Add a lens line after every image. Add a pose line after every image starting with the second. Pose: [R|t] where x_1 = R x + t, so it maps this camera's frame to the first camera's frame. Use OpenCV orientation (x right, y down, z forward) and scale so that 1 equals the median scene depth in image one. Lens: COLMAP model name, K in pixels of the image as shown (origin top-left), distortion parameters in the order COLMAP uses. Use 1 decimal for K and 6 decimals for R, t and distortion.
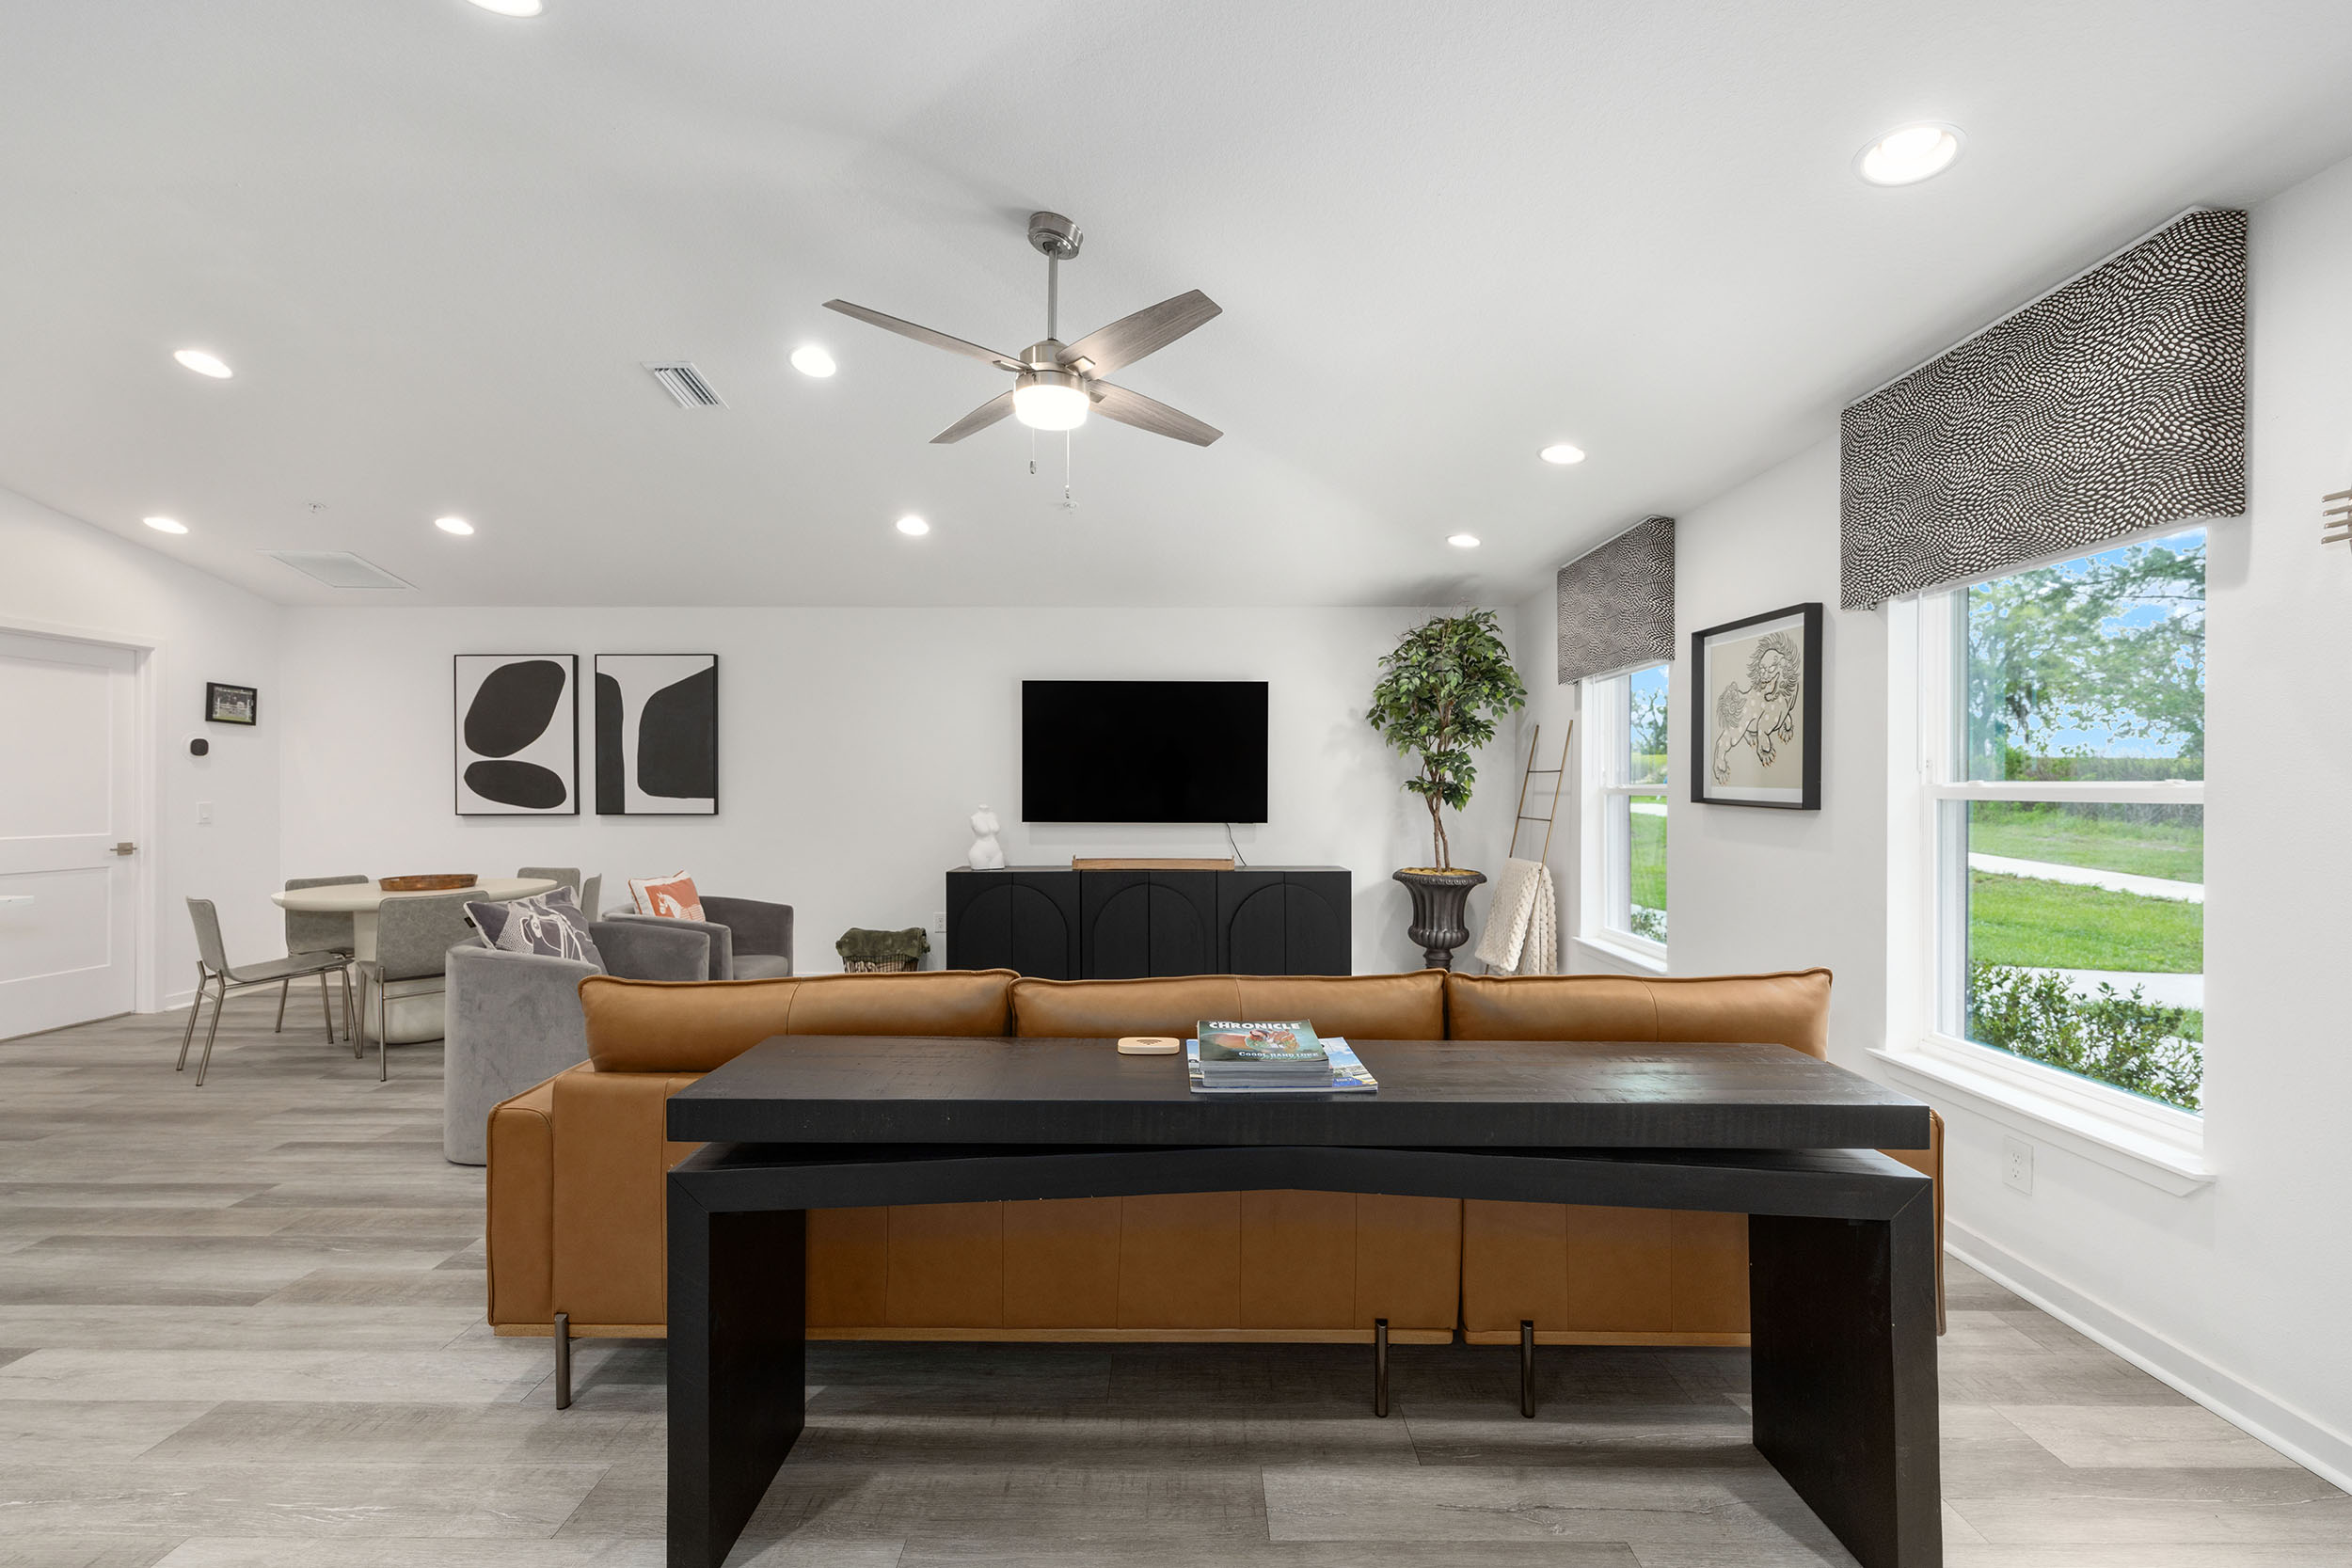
lens RADIAL K [[946.5, 0, 1180.0], [0, 946.5, 783.9], [0, 0, 1]] dist [-0.005030, 0.002137]
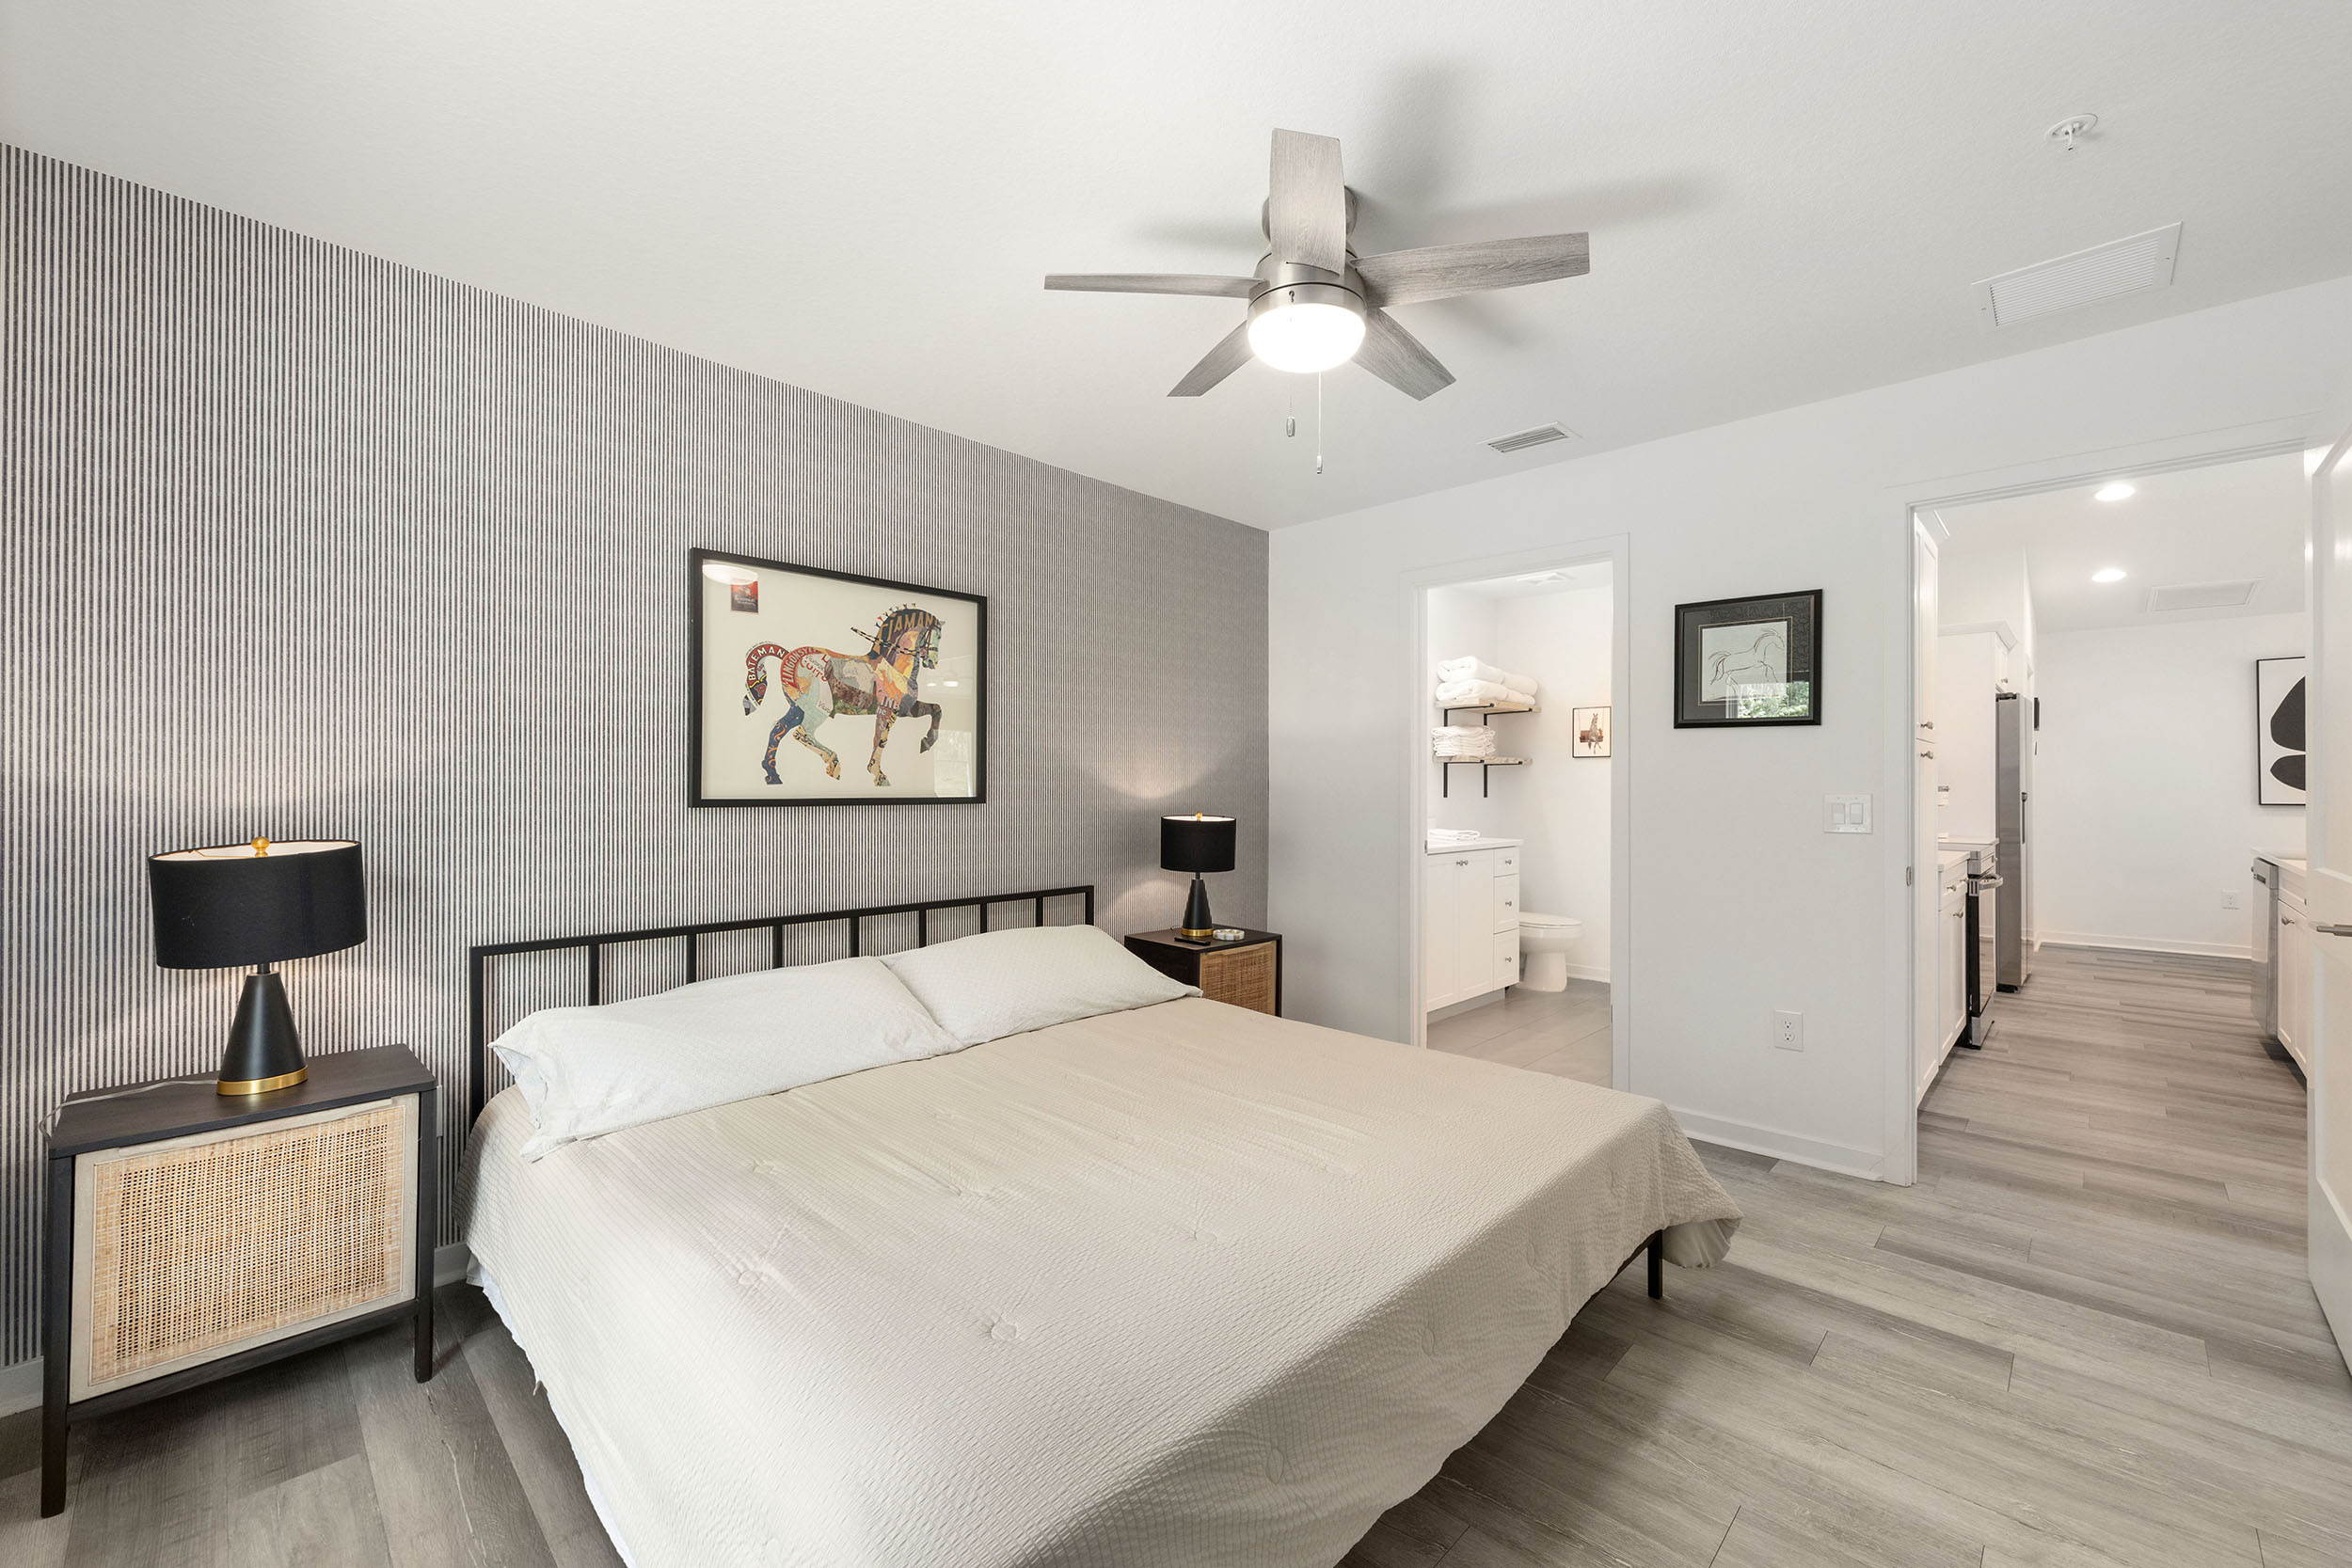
lens RADIAL K [[946.5, 0, 1177.7], [0, 946.5, 778.3], [0, 0, 1]] dist [-0.005030, 0.002137]
pose [[0.716112, -0.003738, -0.697975, -0.960399], [-0.000352, 0.999984, -0.005717, 0.009356], [0.697985, 0.004340, 0.716099, -0.721606]]
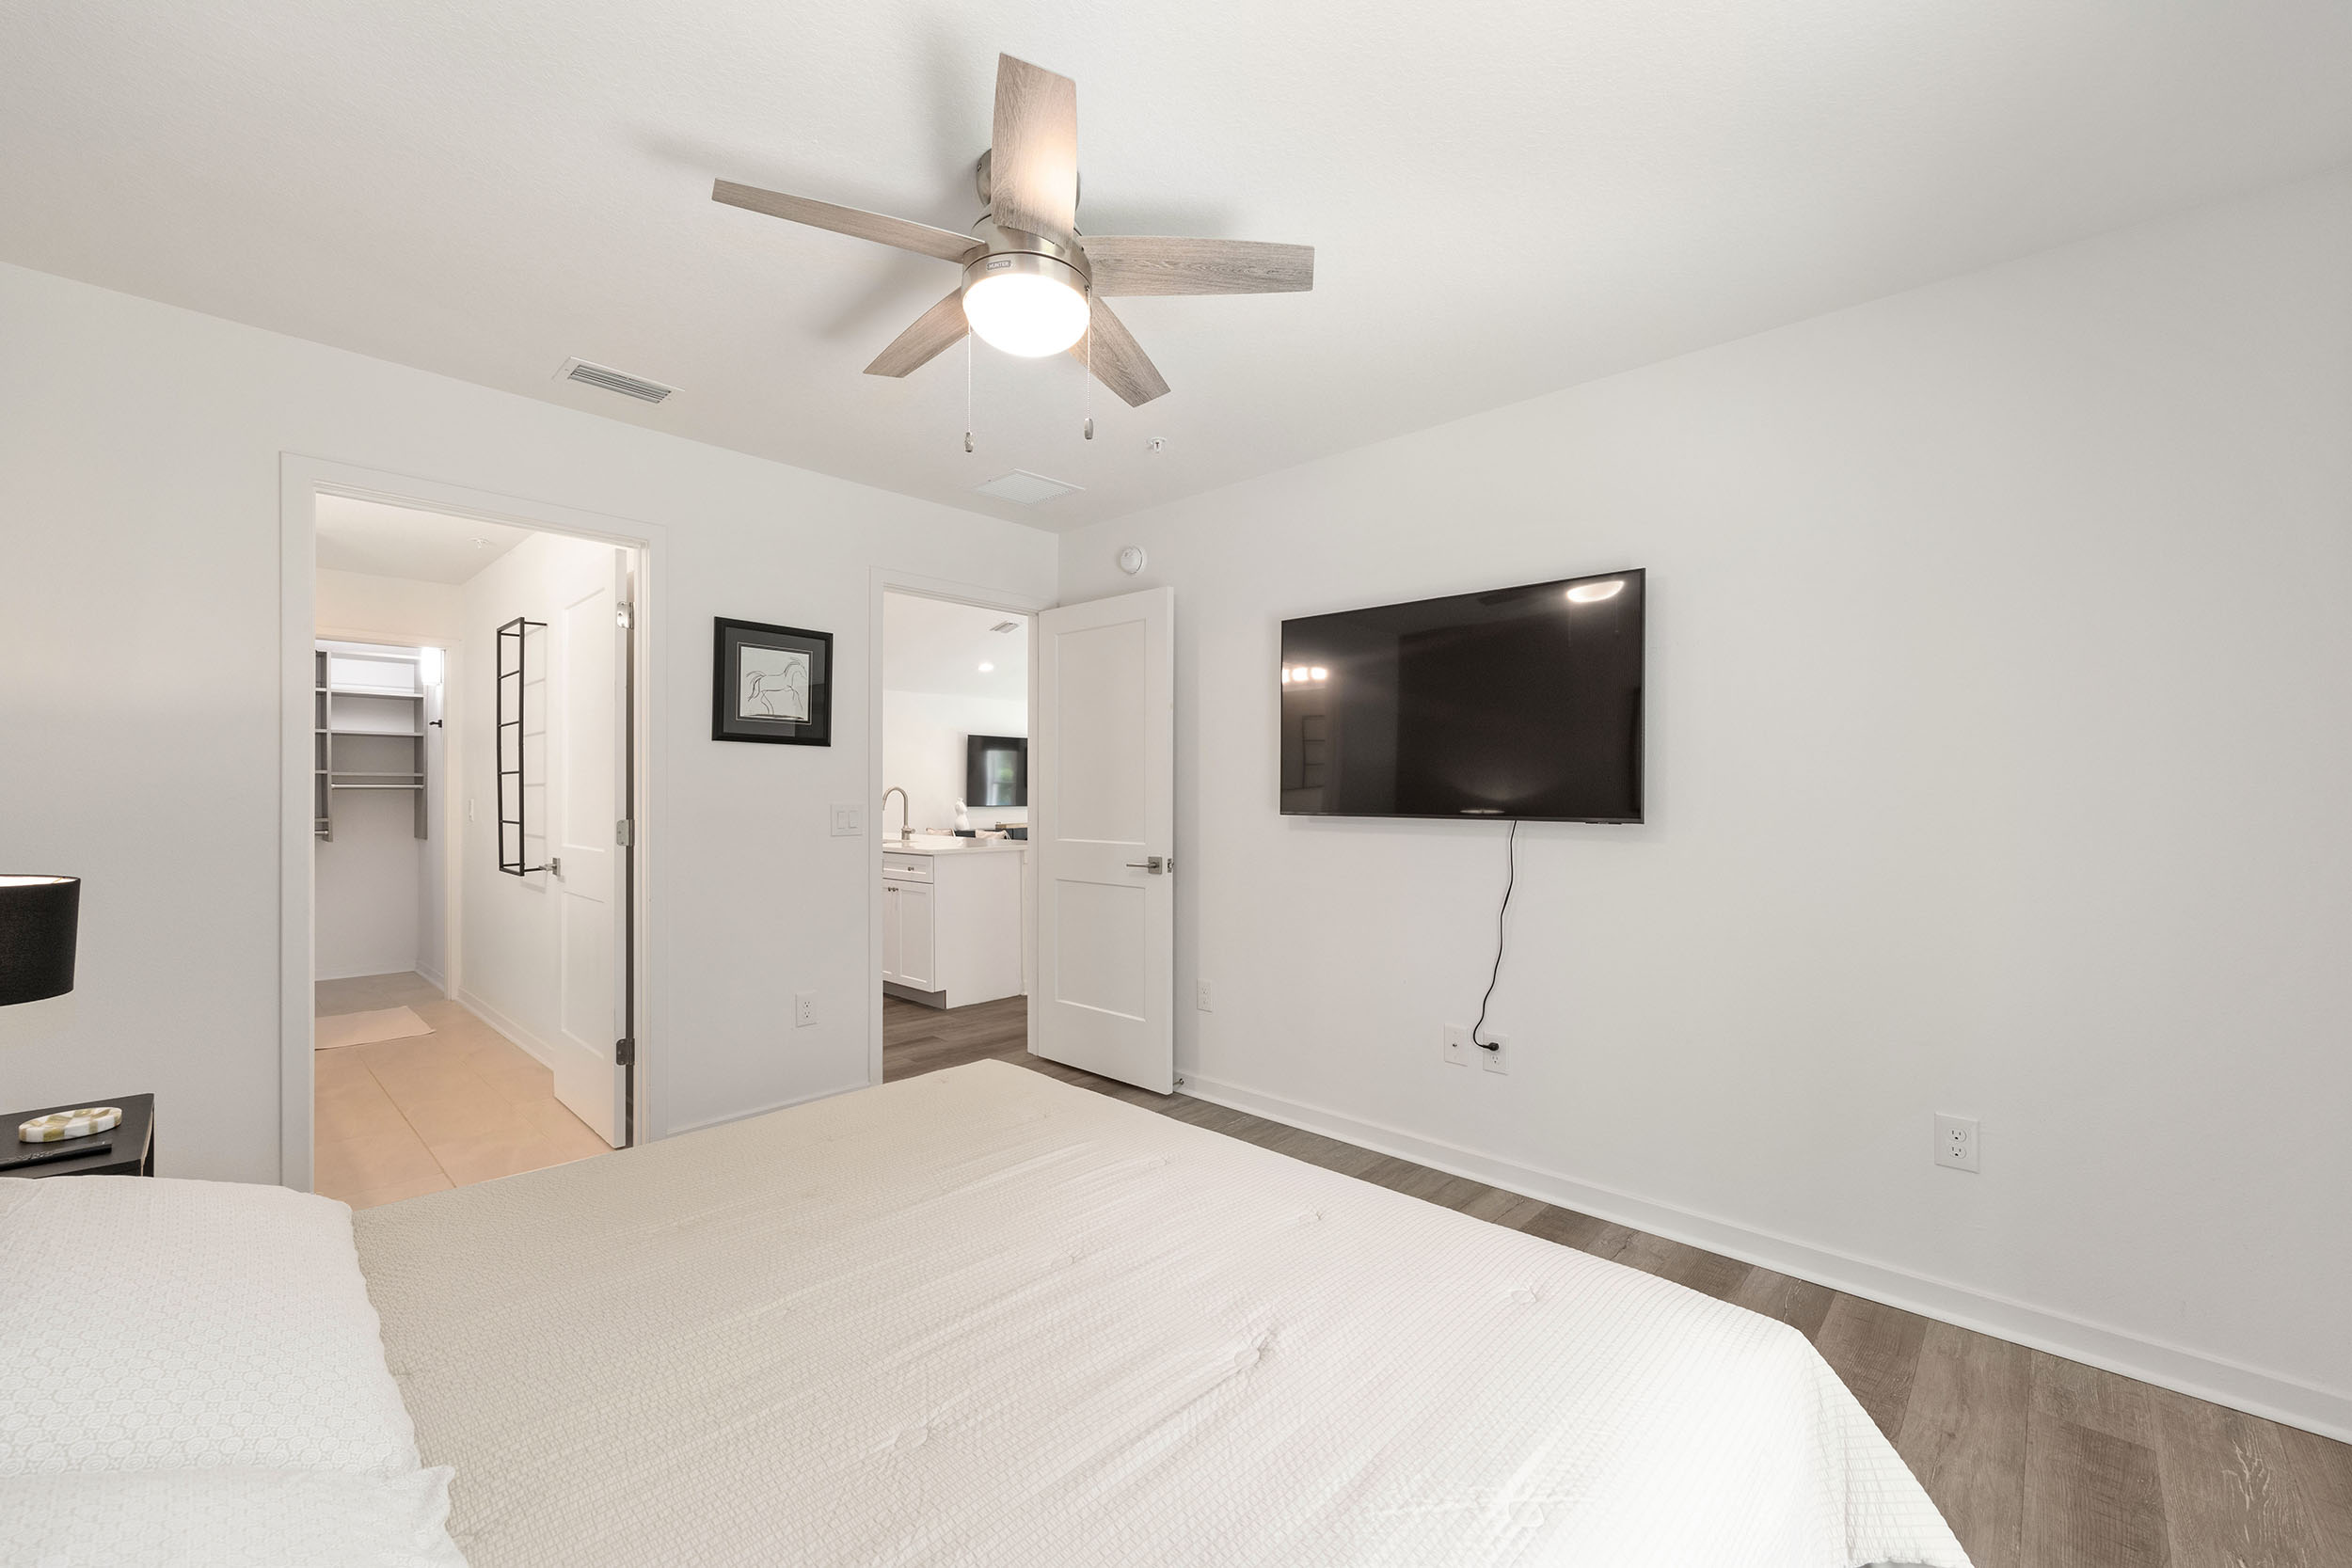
lens RADIAL K [[946.5, 0, 1174.0], [0, 946.5, 788.4], [0, 0, 1]] dist [-0.005030, 0.002137]
pose [[0.682159, 0.002990, 0.731197, -1.382748], [-0.002509, 0.999995, -0.001749, 0.005042], [-0.731199, -0.000641, 0.682164, -0.693632]]
